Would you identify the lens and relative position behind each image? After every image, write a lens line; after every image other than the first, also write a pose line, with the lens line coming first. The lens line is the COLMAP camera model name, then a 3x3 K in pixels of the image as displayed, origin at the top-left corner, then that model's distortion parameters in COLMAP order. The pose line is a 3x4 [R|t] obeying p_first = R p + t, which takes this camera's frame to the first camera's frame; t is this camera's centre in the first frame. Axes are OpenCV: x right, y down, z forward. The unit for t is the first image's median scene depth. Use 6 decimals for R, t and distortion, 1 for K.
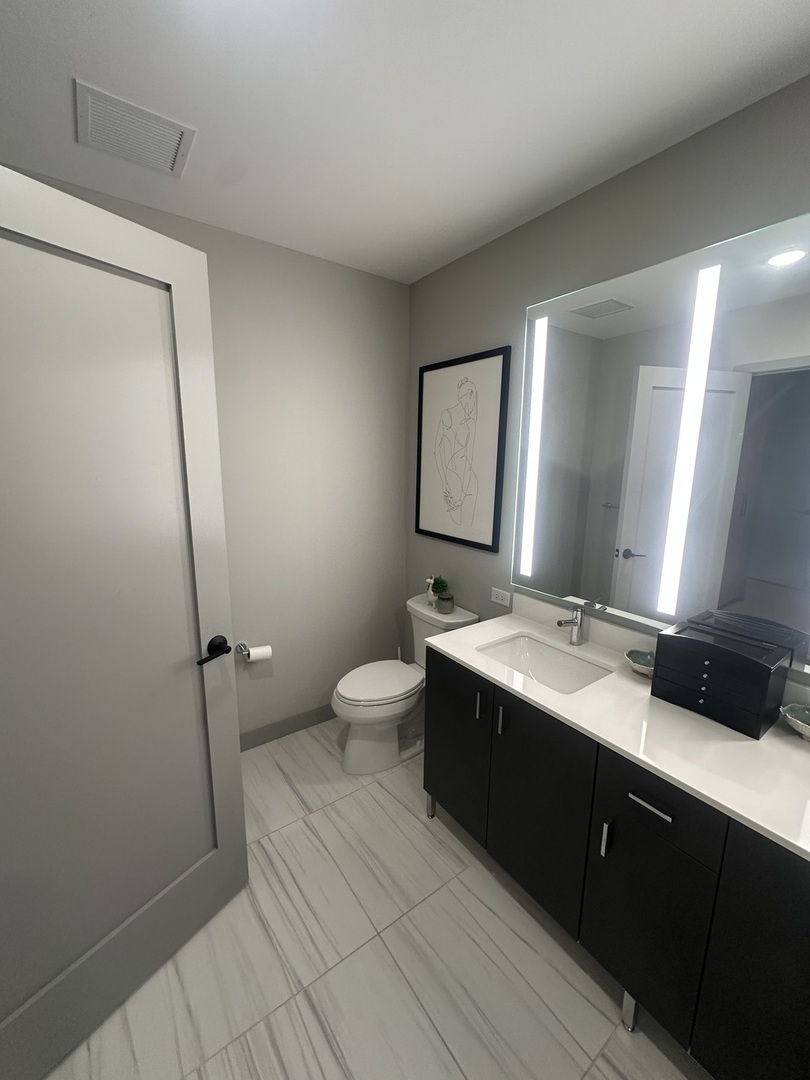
lens RADIAL K [[425.3, 0, 401.6], [0, 425.3, 539.2], [0, 0, 1]] dist [-0.003113, -0.000027]
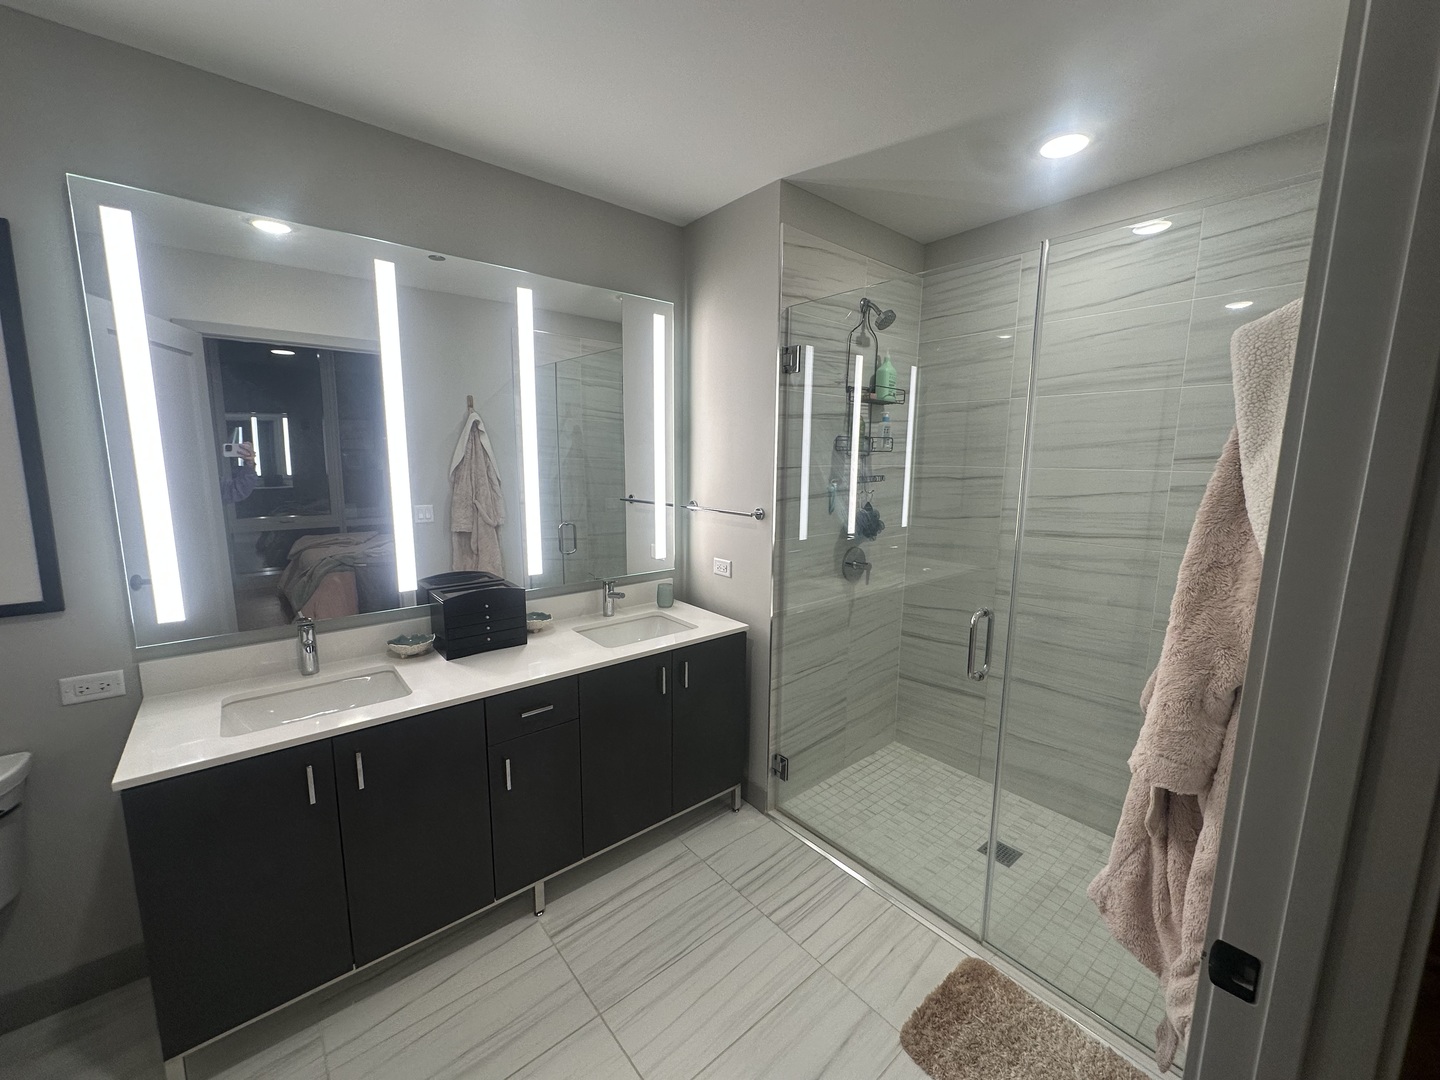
lens RADIAL K [[567.1, 0, 720.3], [0, 567.1, 541.1], [0, 0, 1]] dist [-0.003113, -0.000027]
pose [[-0.082353, -0.156462, 0.984245, -0.604618], [0.169551, 0.971002, 0.168543, -0.035712], [-0.982075, 0.180759, -0.053437, 0.259706]]
